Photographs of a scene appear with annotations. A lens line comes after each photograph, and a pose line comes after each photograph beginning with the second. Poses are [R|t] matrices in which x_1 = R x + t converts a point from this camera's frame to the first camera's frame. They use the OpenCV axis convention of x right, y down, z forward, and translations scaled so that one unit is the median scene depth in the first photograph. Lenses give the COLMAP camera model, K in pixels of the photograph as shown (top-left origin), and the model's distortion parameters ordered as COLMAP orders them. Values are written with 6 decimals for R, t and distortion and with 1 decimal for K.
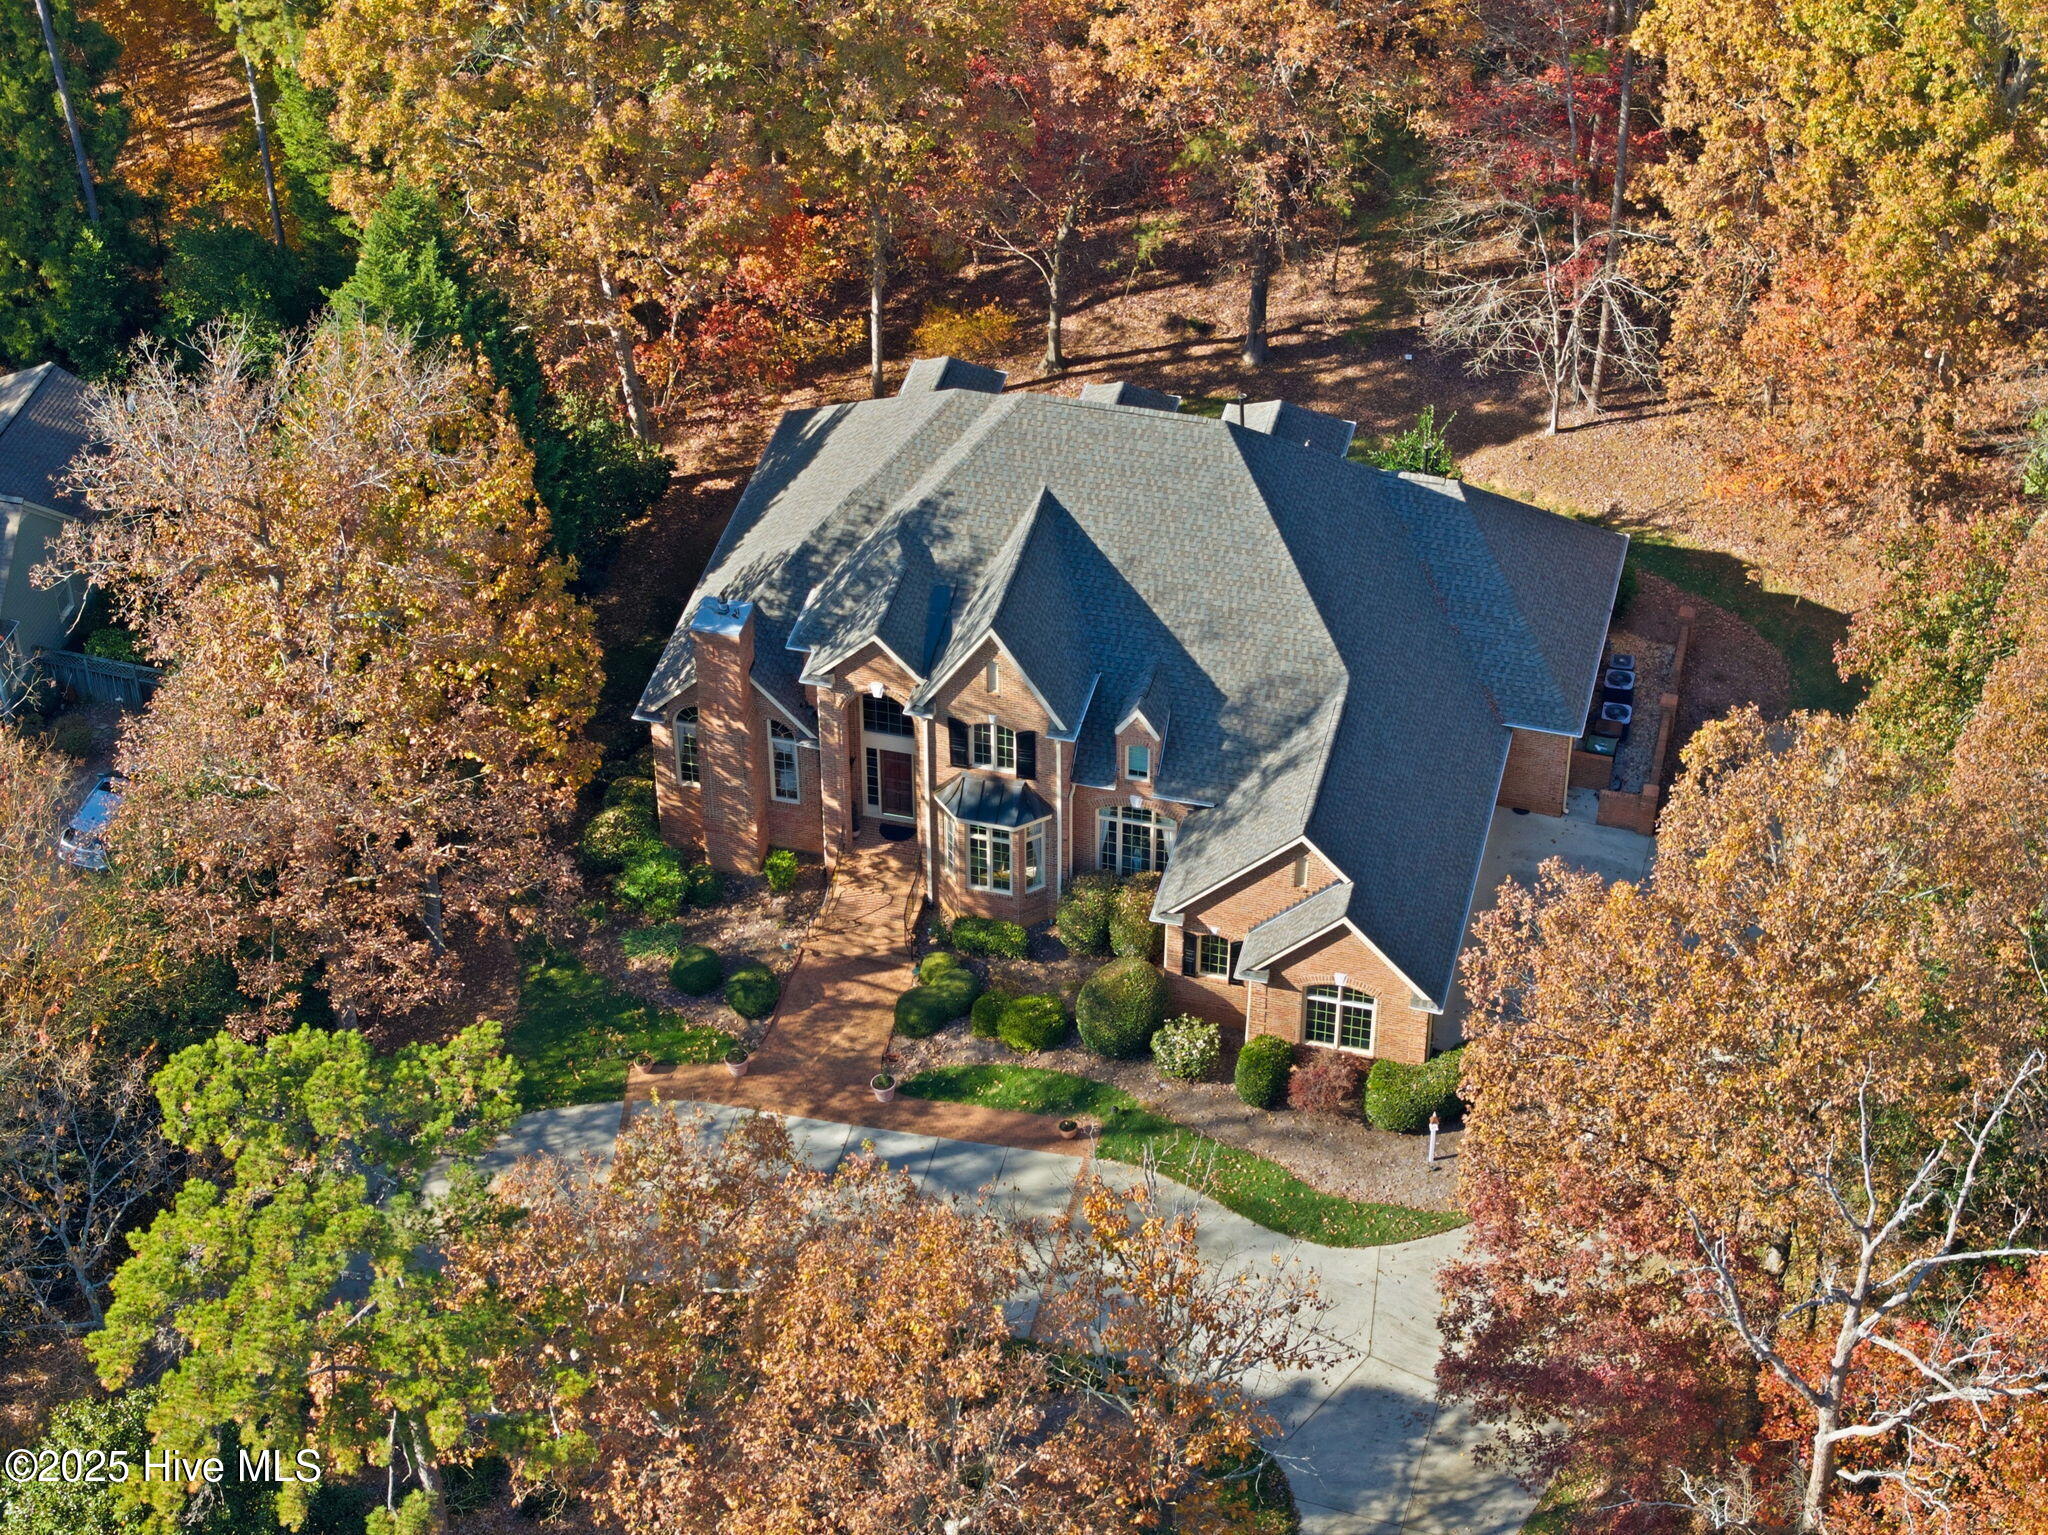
lens RADIAL K [[4197.5, 0, 1031.7], [0, 4197.5, 756.0], [0, 0, 1]] dist [-0.053811, 0.000000]
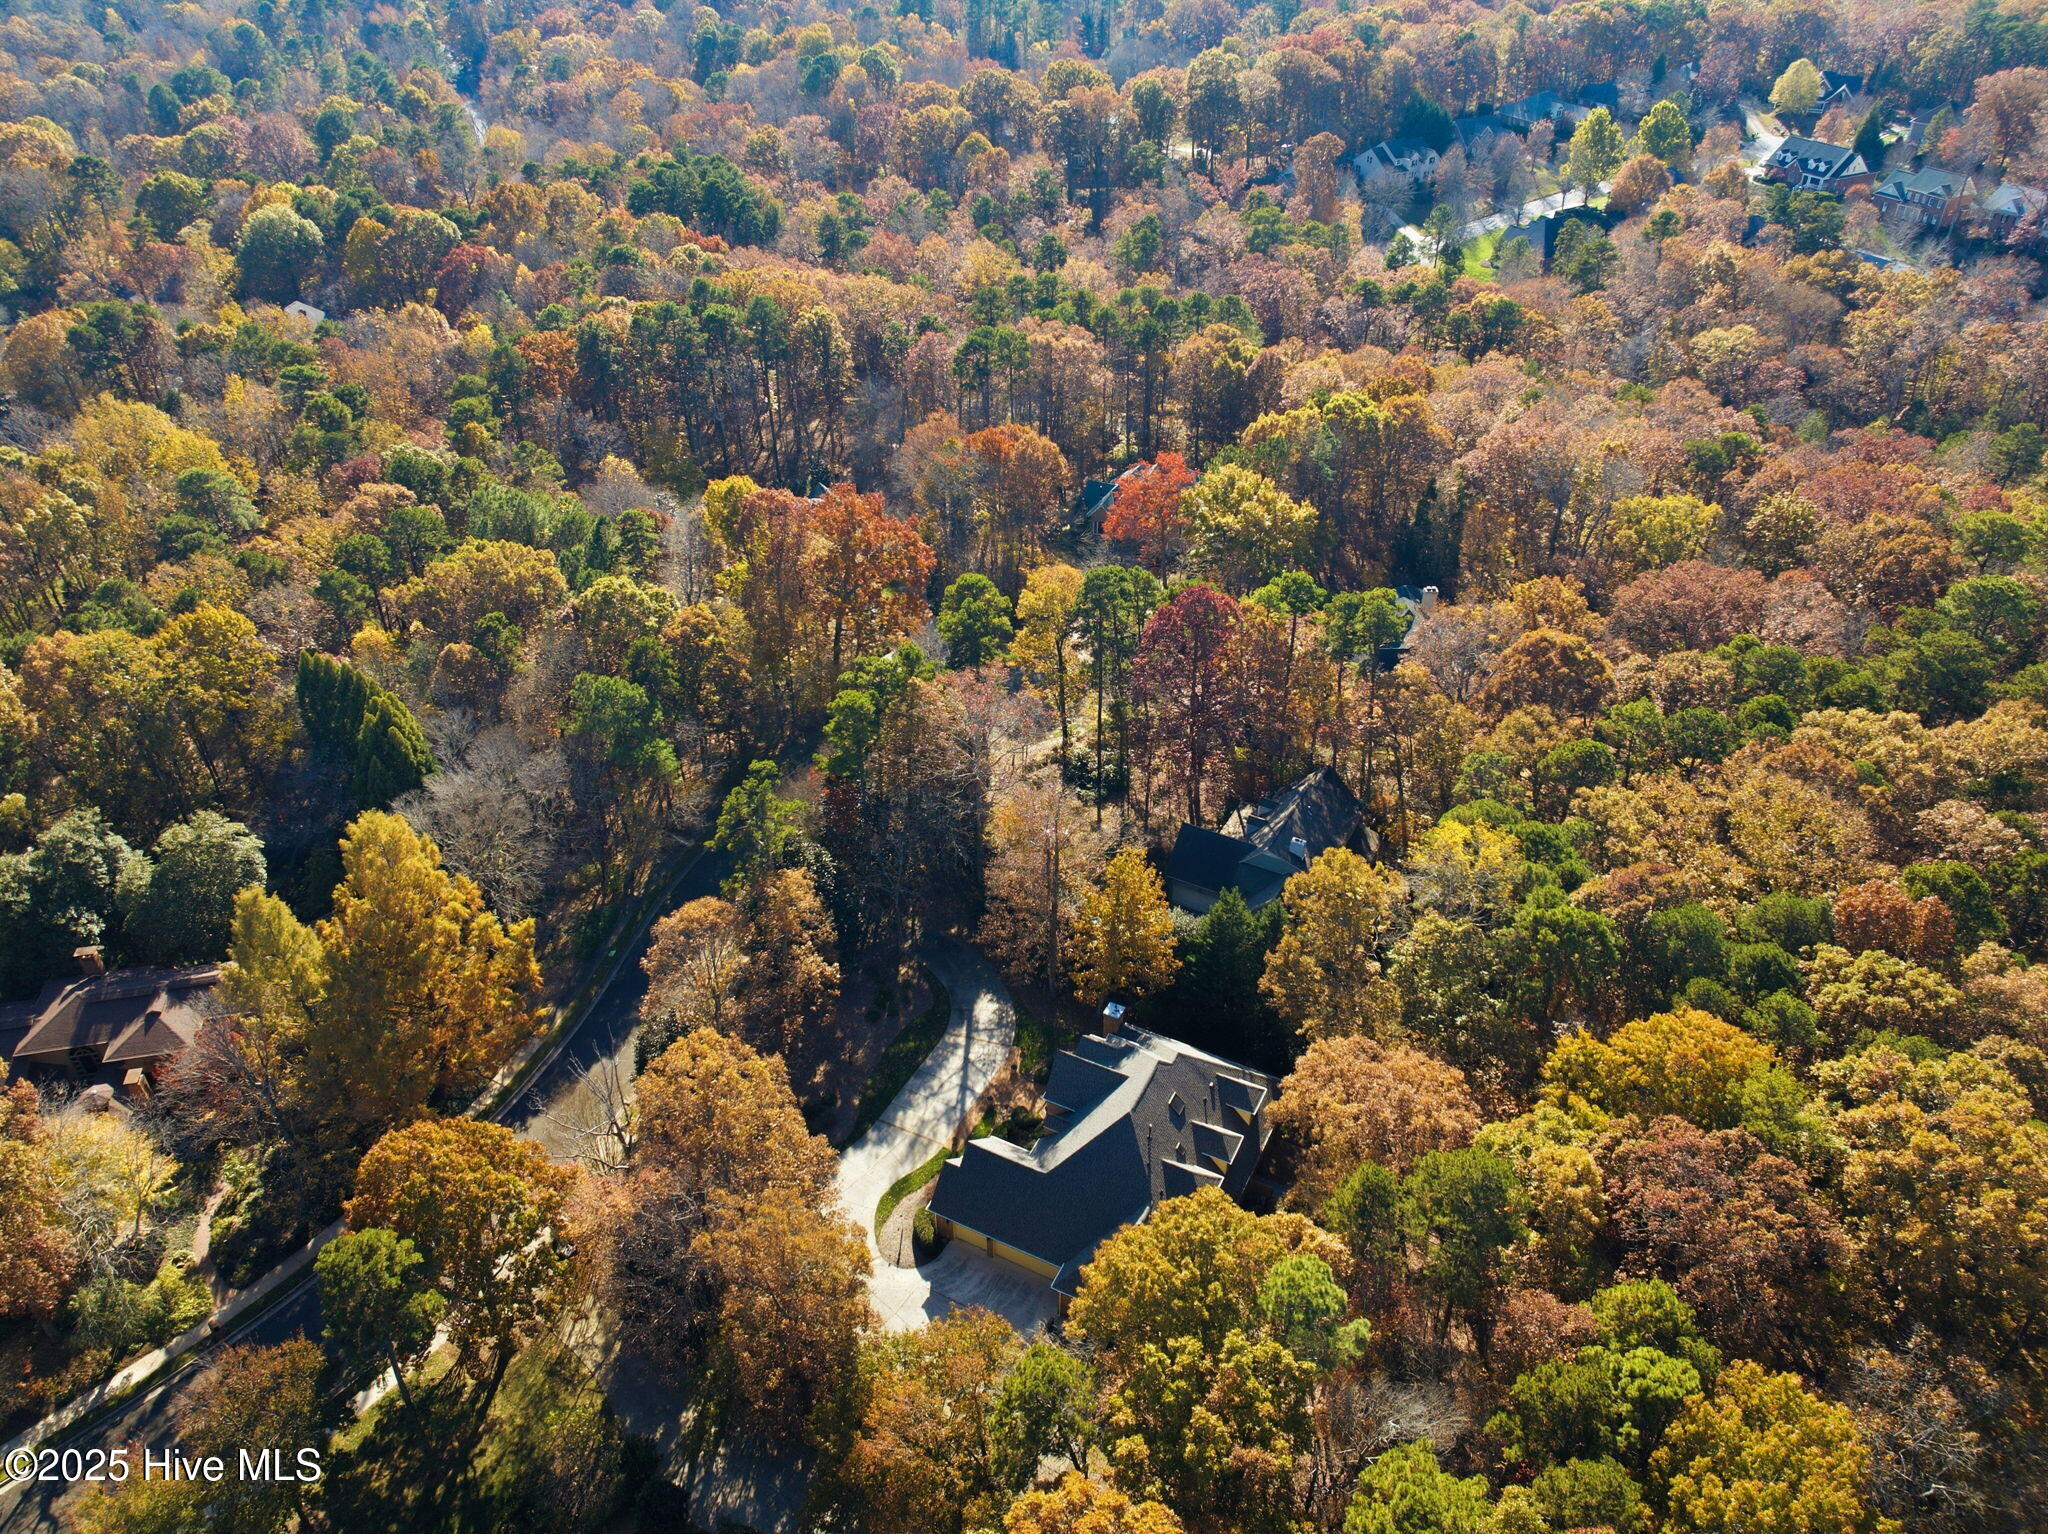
lens RADIAL K [[1466.4, 0, 1025.2], [0, 1466.4, 763.2], [0, 0, 1]] dist [-0.037655, 0.003547]
pose [[-0.232130, 0.575946, -0.783838, 0.660722], [-0.639719, 0.516644, 0.569068, -0.678957], [0.732718, 0.633533, 0.248515, 0.578730]]
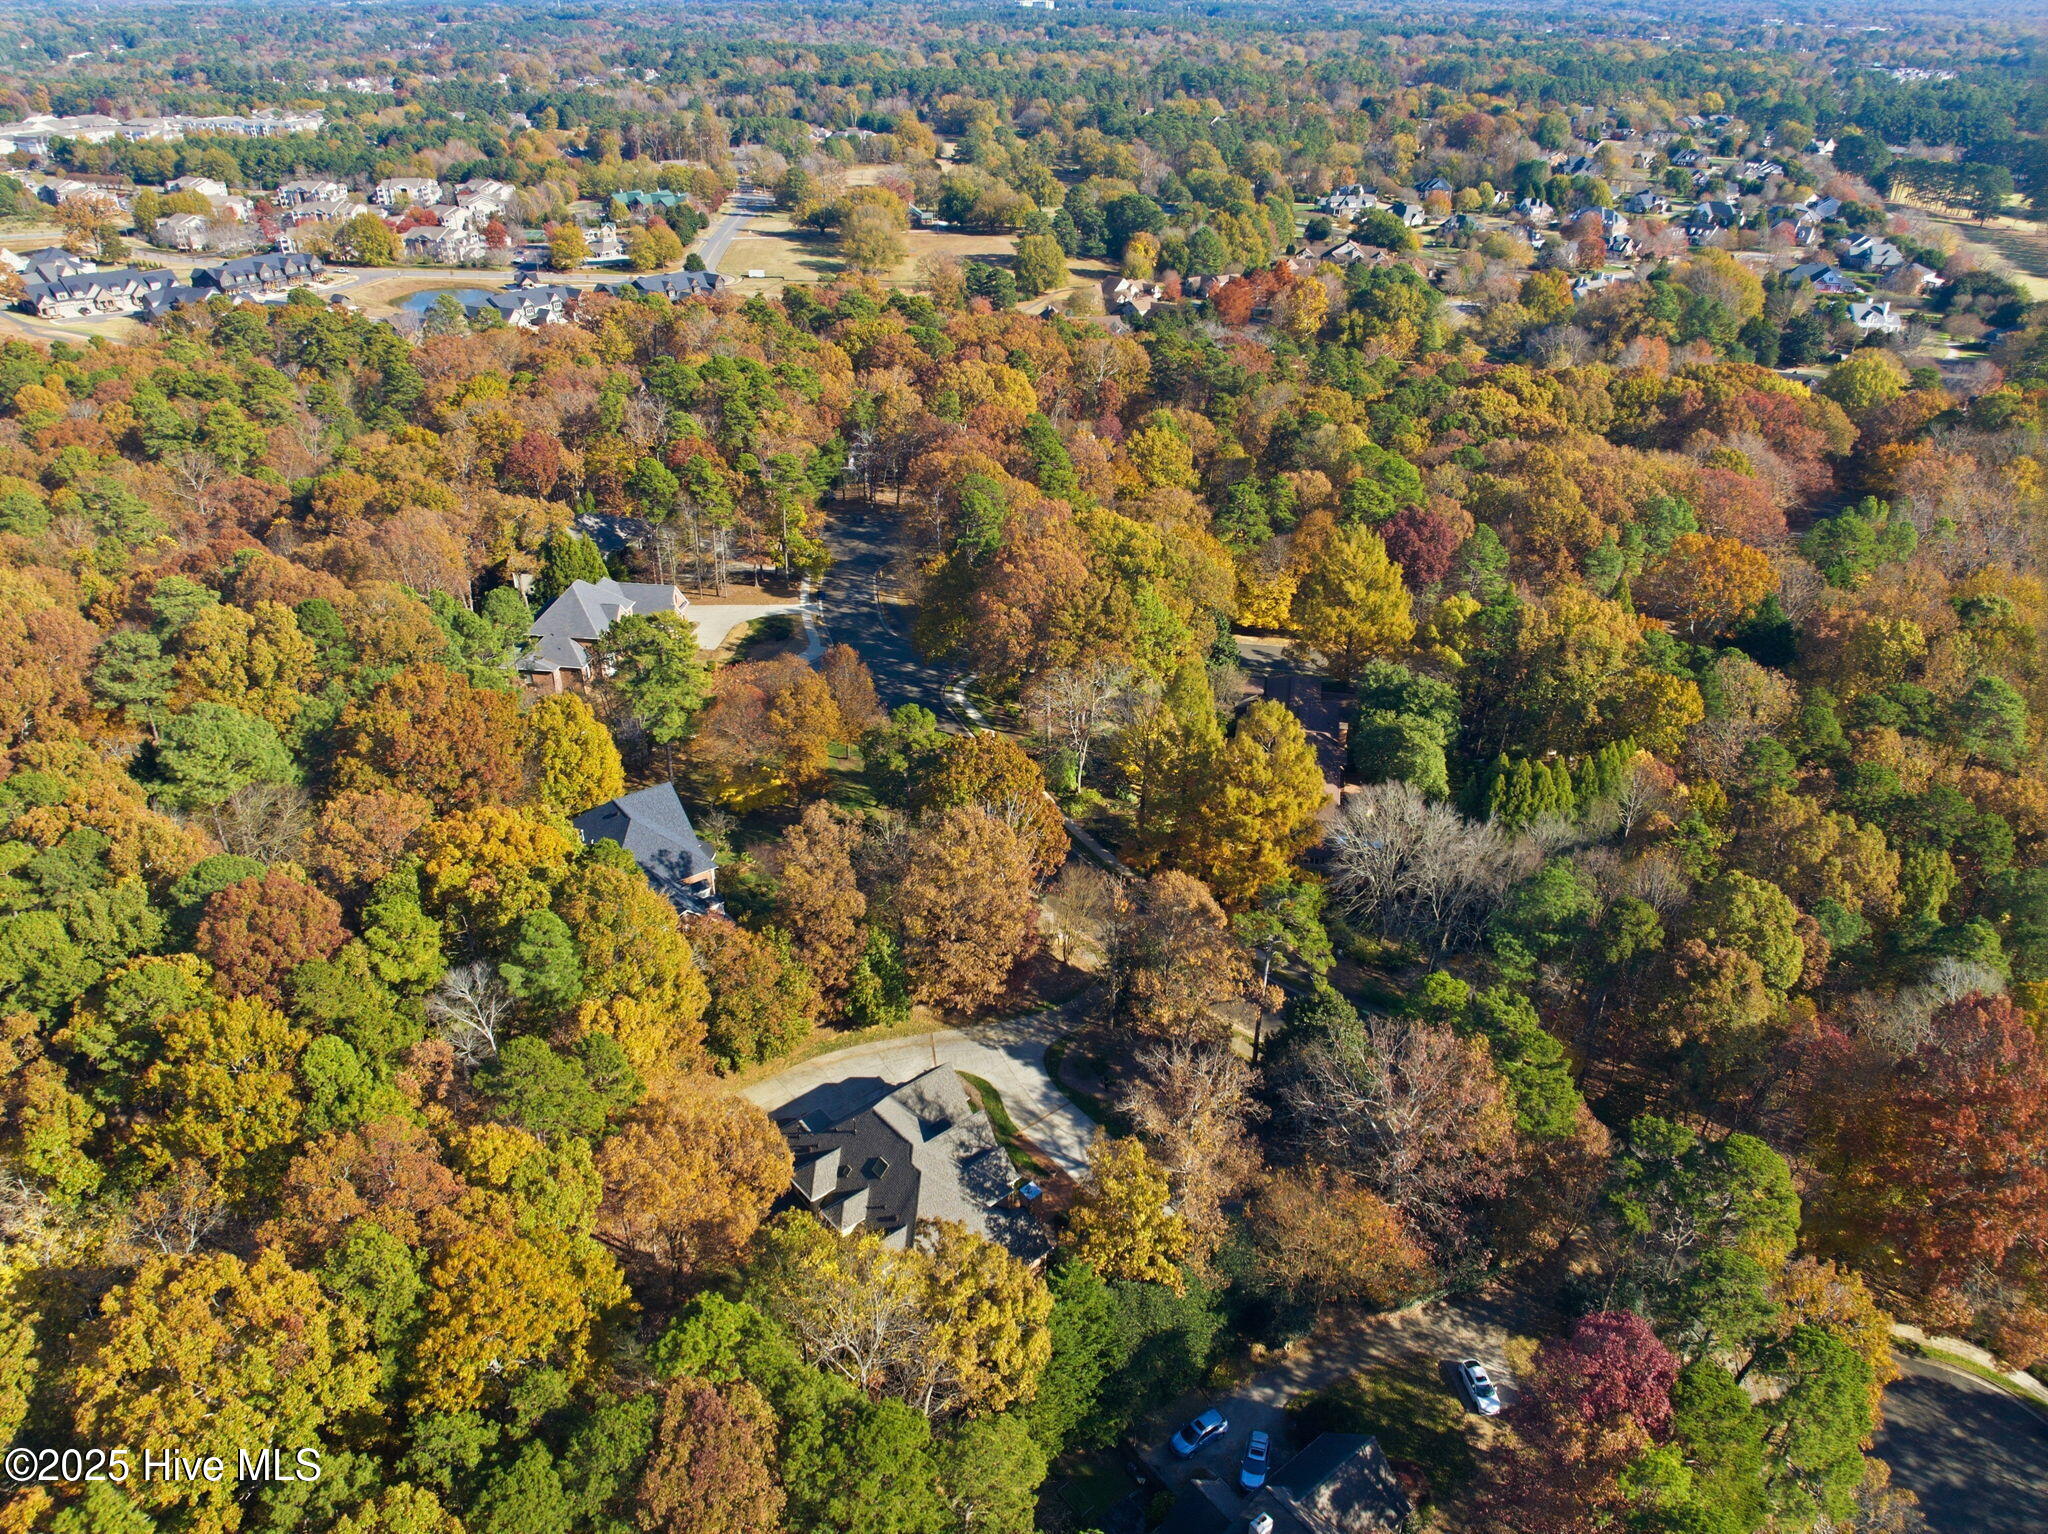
lens RADIAL K [[1467.2, 0, 1020.5], [0, 1467.2, 758.9], [0, 0, 1]] dist [-0.044347, 0.017033]
pose [[-0.801956, -0.287244, 0.523792, -0.523698], [0.407537, 0.378027, 0.831270, -1.012928], [-0.436785, 0.880106, -0.186098, 0.922747]]
